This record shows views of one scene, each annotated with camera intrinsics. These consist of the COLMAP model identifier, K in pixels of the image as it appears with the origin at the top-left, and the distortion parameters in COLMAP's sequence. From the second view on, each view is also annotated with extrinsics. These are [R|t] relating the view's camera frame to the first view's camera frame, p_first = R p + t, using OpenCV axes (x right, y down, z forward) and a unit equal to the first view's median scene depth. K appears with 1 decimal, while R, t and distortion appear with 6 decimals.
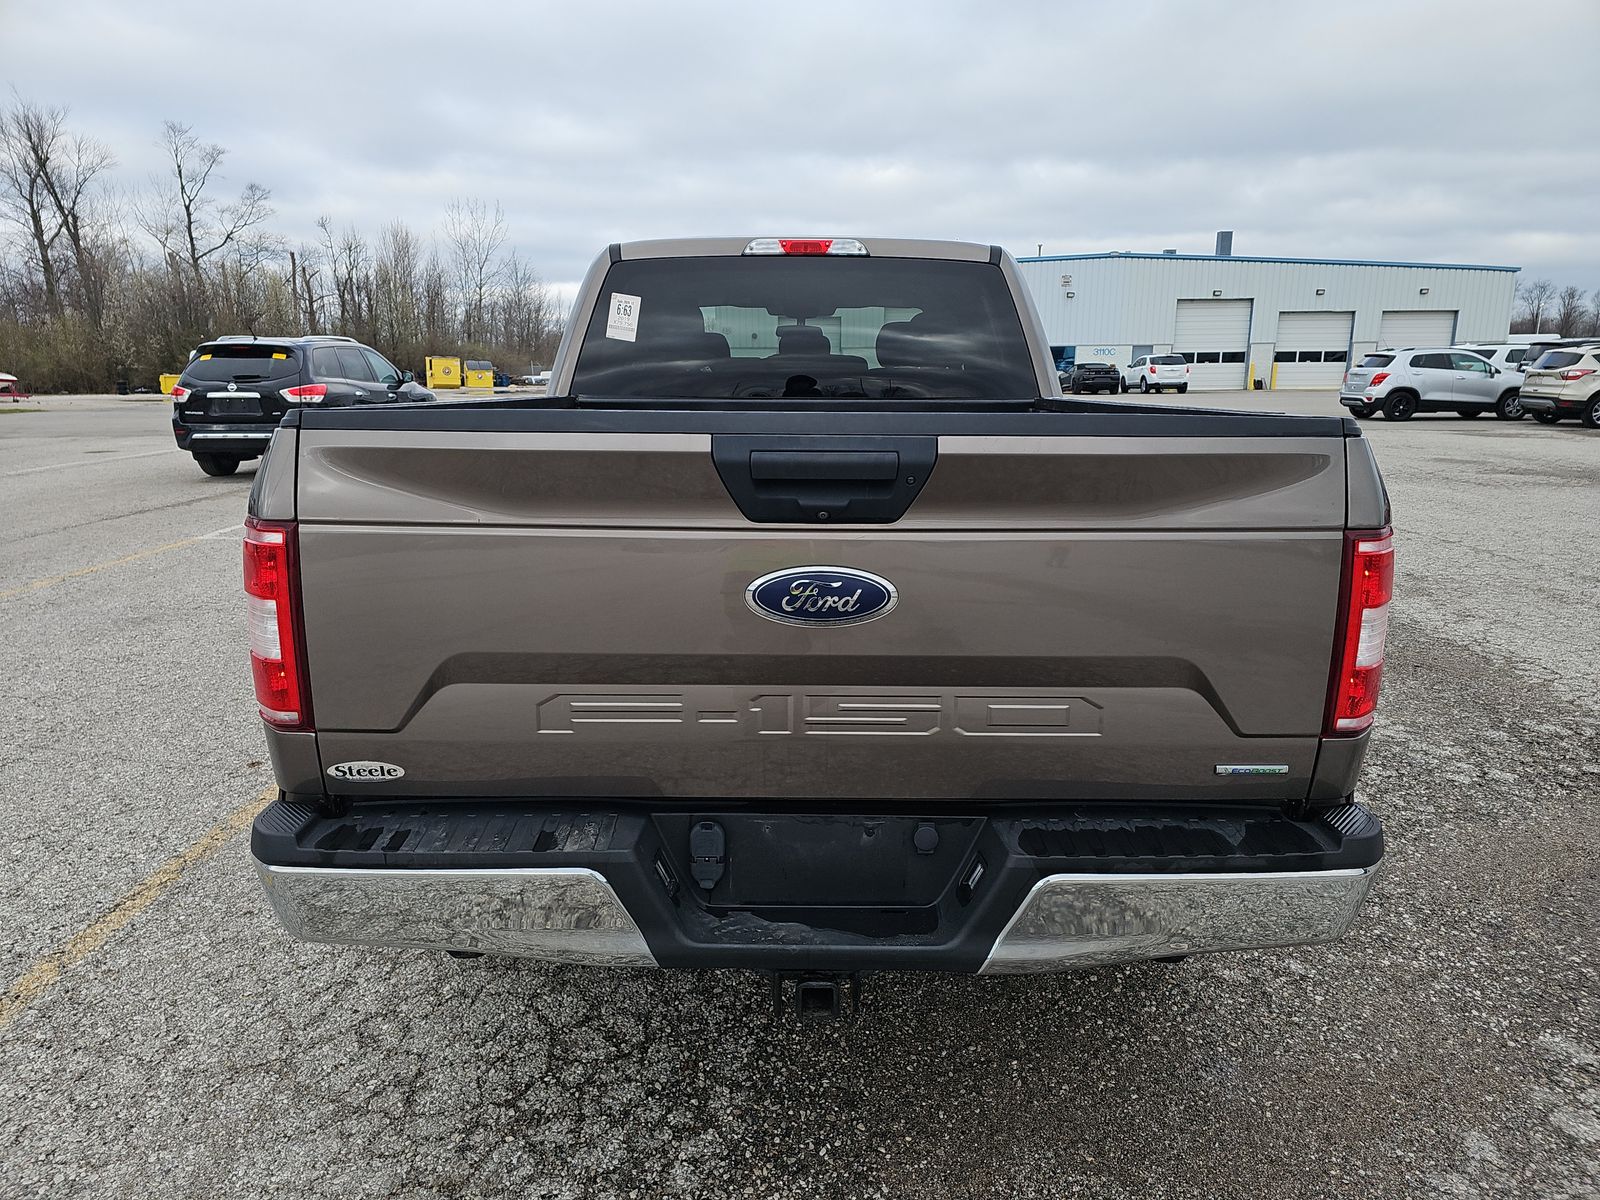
lens RADIAL K [[1059.7, 0, 800.0], [0, 1059.7, 600.0], [0, 0, 1]] dist [-0.001355, -0.001832]
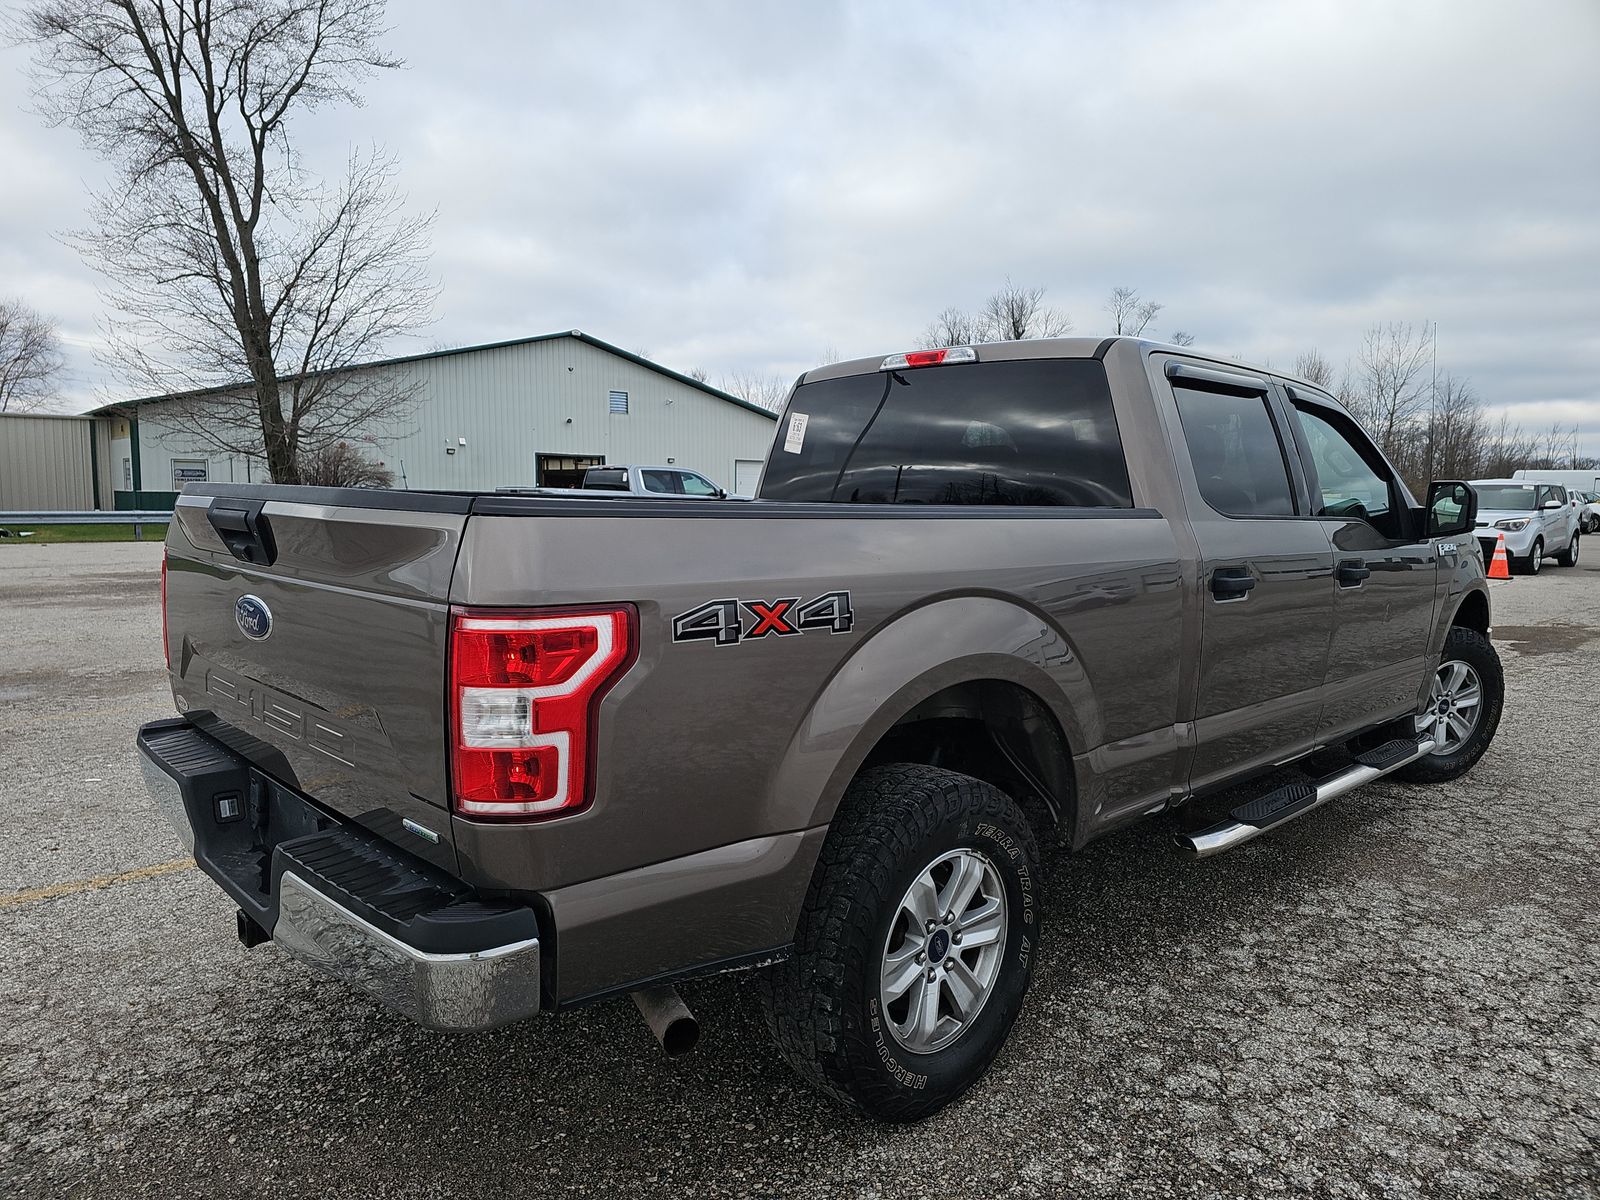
lens RADIAL K [[1059.7, 0, 800.0], [0, 1059.7, 600.0], [0, 0, 1]] dist [-0.001355, -0.001832]
pose [[0.689287, 0.073035, -0.720798, 0.674424], [-0.159023, 0.985895, -0.052176, -0.031324], [0.706820, 0.150588, 0.691179, 0.242817]]
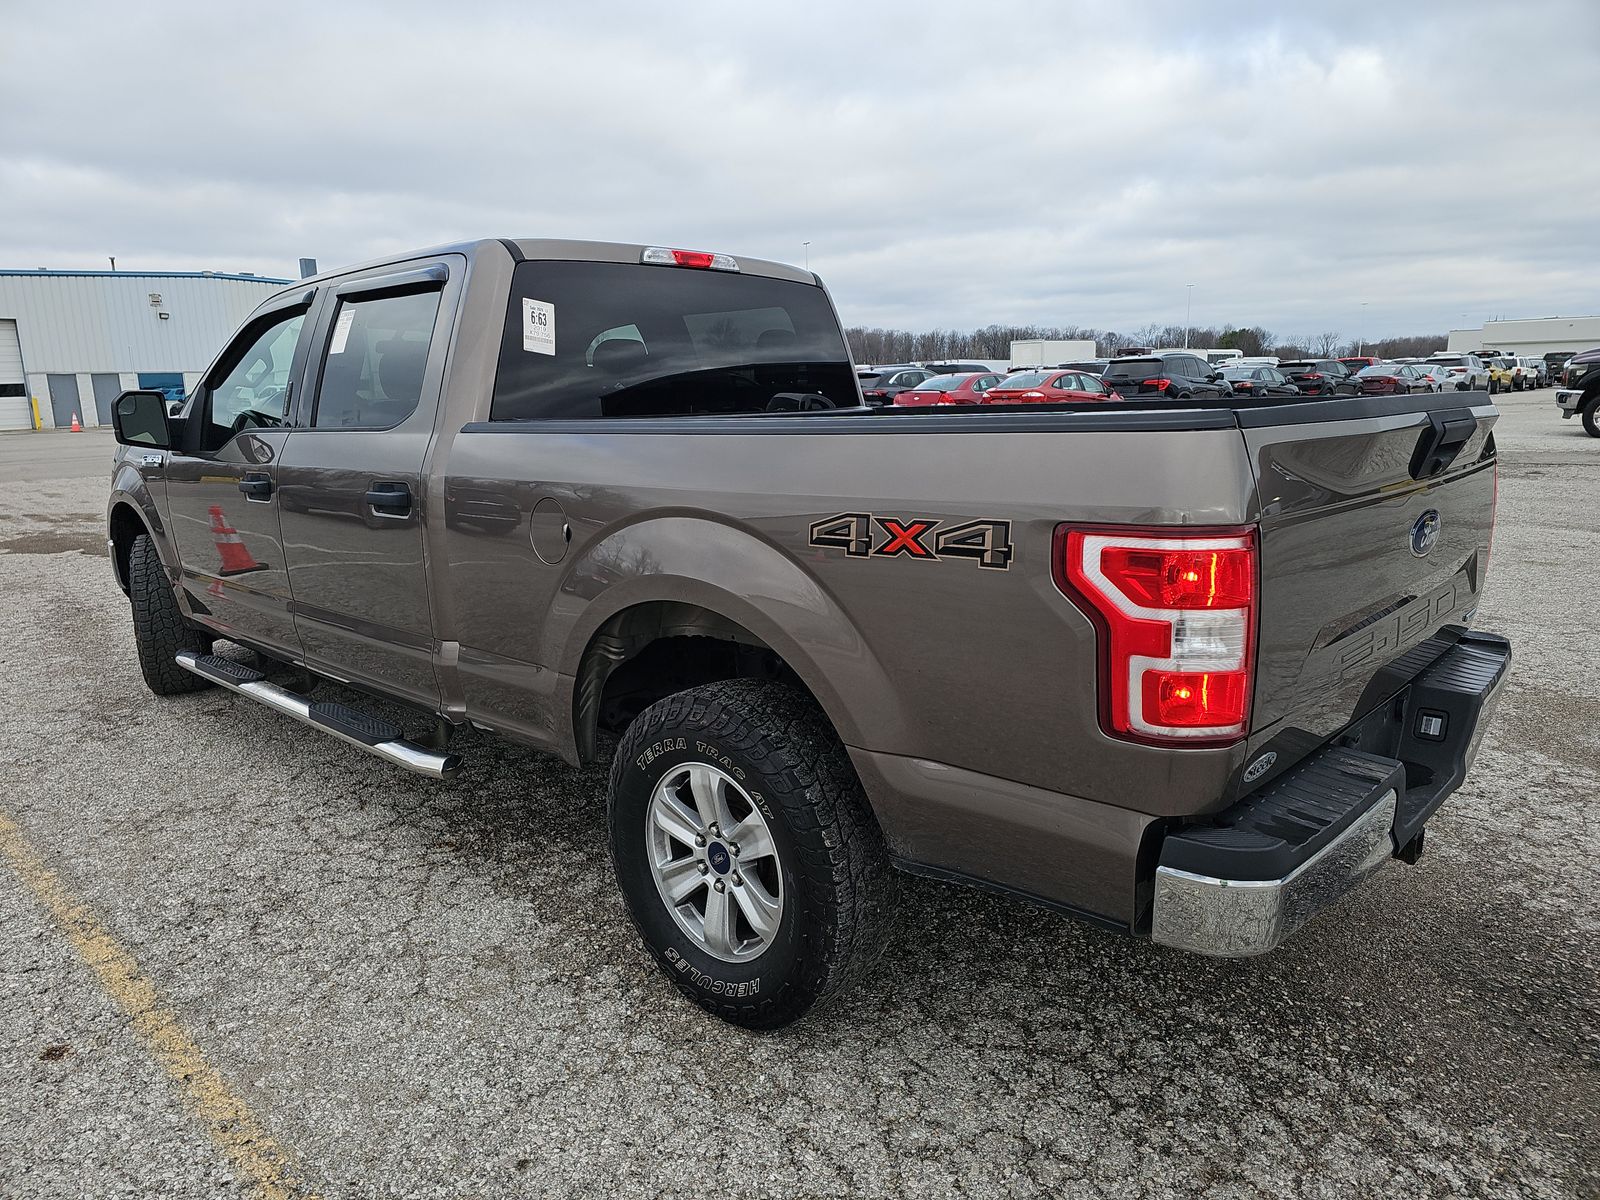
lens RADIAL K [[1054.4, 0, 800.0], [0, 1054.4, 600.0], [0, 0, 1]] dist [0.001679, -0.000738]
pose [[0.689796, -0.156987, 0.706779, -0.657634], [0.173219, 0.983642, 0.049426, -0.056867], [-0.702977, 0.088334, 0.705706, 0.276321]]
